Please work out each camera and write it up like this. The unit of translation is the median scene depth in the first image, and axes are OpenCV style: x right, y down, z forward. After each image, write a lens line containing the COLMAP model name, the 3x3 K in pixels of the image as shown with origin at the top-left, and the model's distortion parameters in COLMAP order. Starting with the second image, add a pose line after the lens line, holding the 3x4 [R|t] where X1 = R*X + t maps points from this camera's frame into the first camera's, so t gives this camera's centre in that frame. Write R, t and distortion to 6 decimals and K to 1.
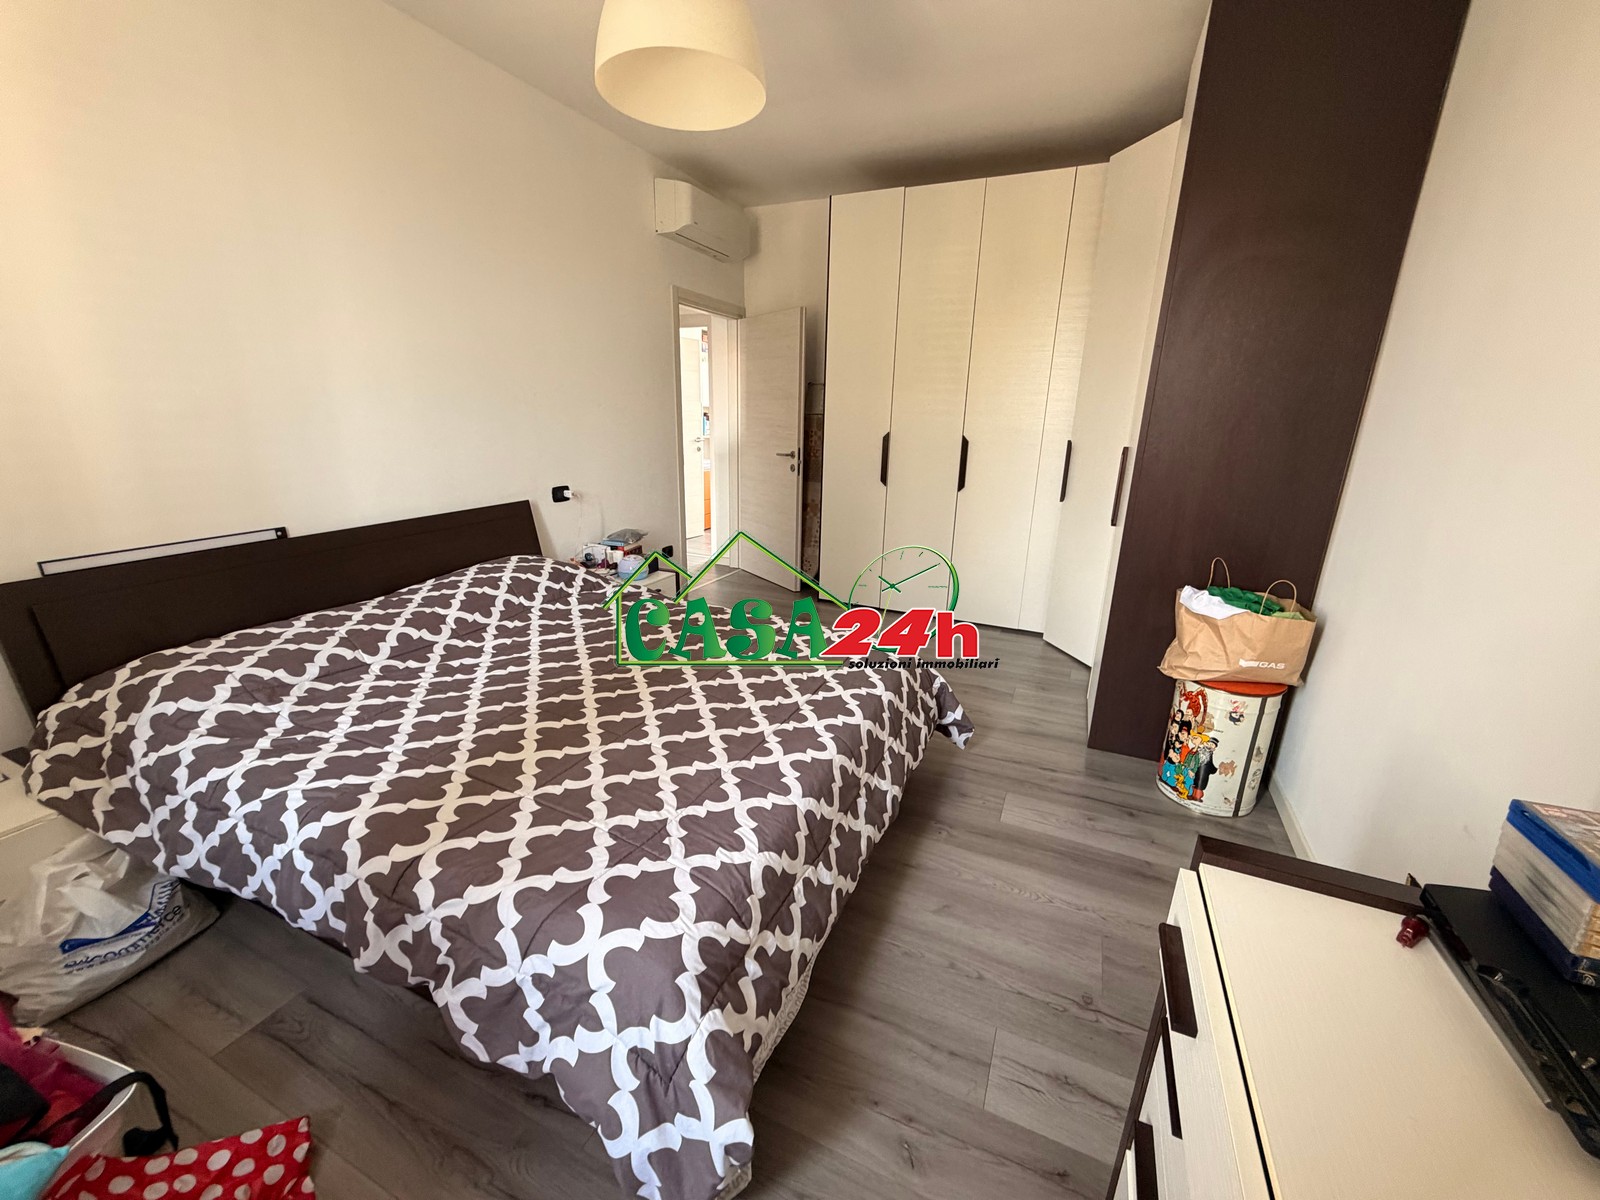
lens RADIAL K [[636.3, 0, 795.6], [0, 636.3, 602.0], [0, 0, 1]] dist [-0.000869, -0.000032]
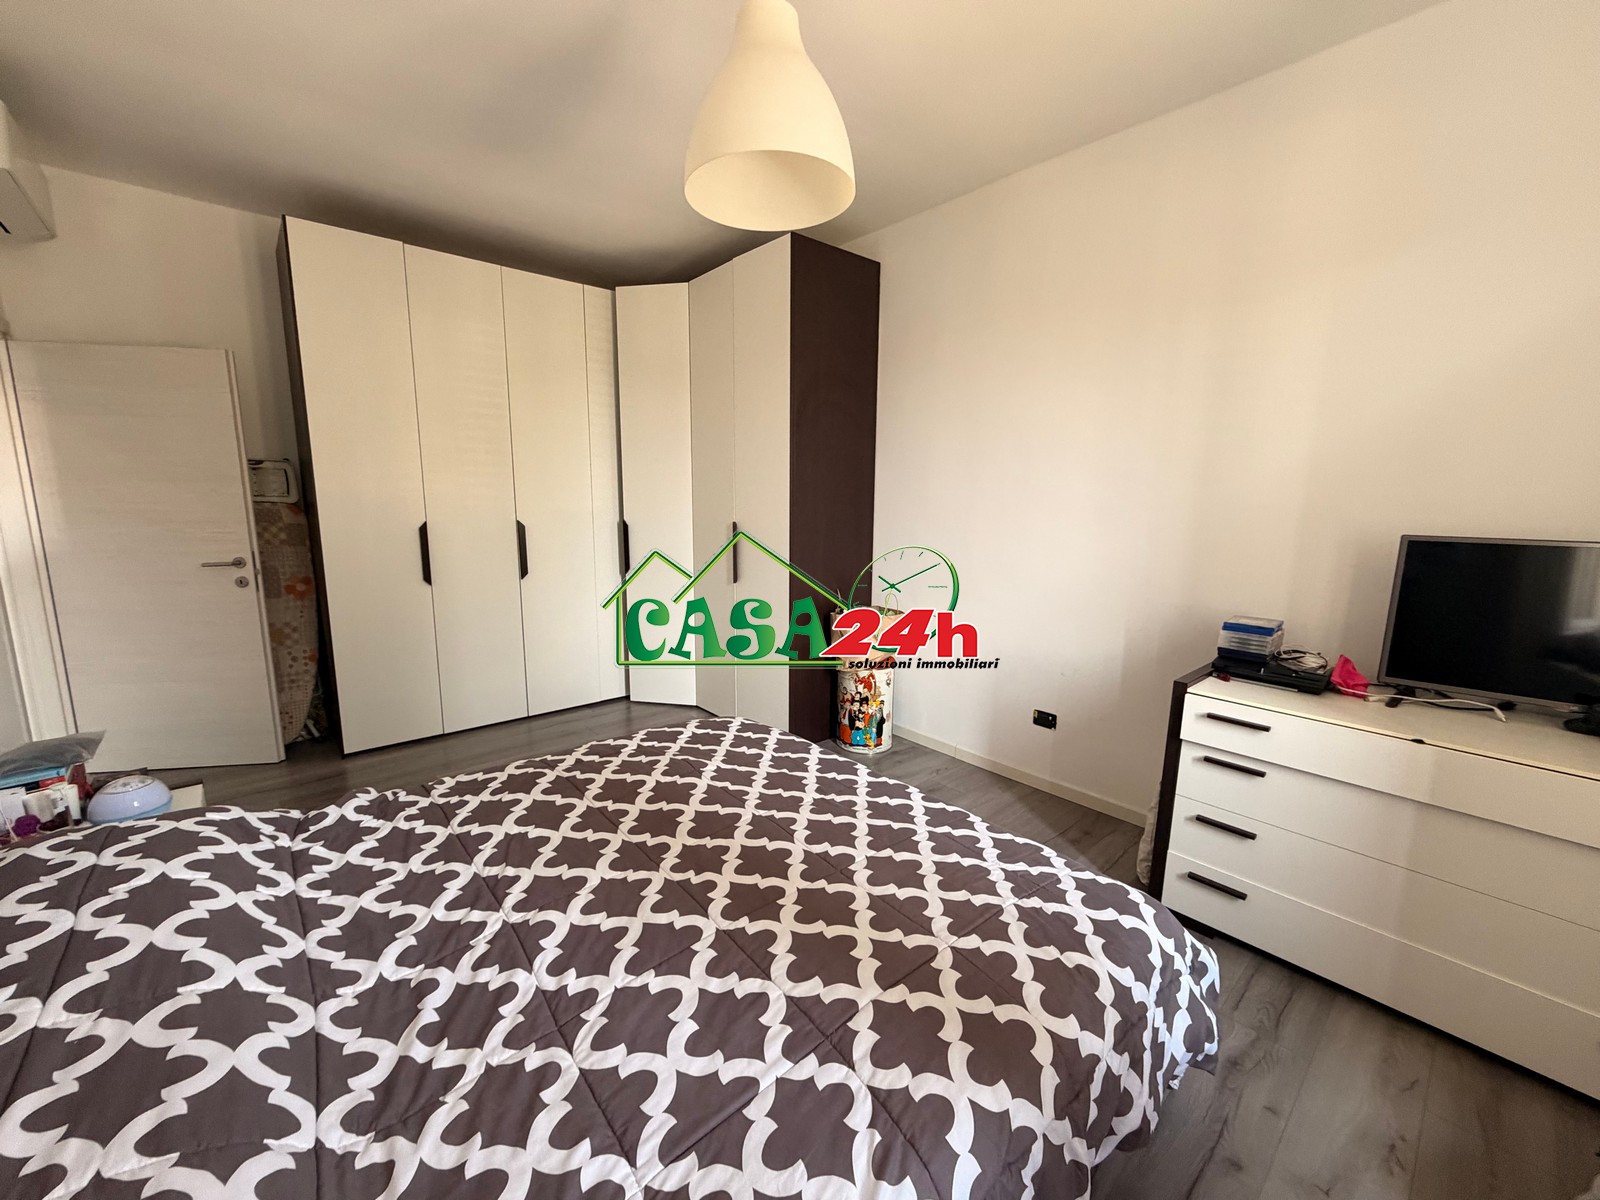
lens RADIAL K [[636.3, 0, 795.6], [0, 636.3, 602.0], [0, 0, 1]] dist [-0.000869, -0.000032]
pose [[0.412813, -0.166211, 0.895522, -0.757959], [0.265142, 0.962557, 0.056429, -0.156221], [-0.871370, 0.214145, 0.441425, 0.436206]]
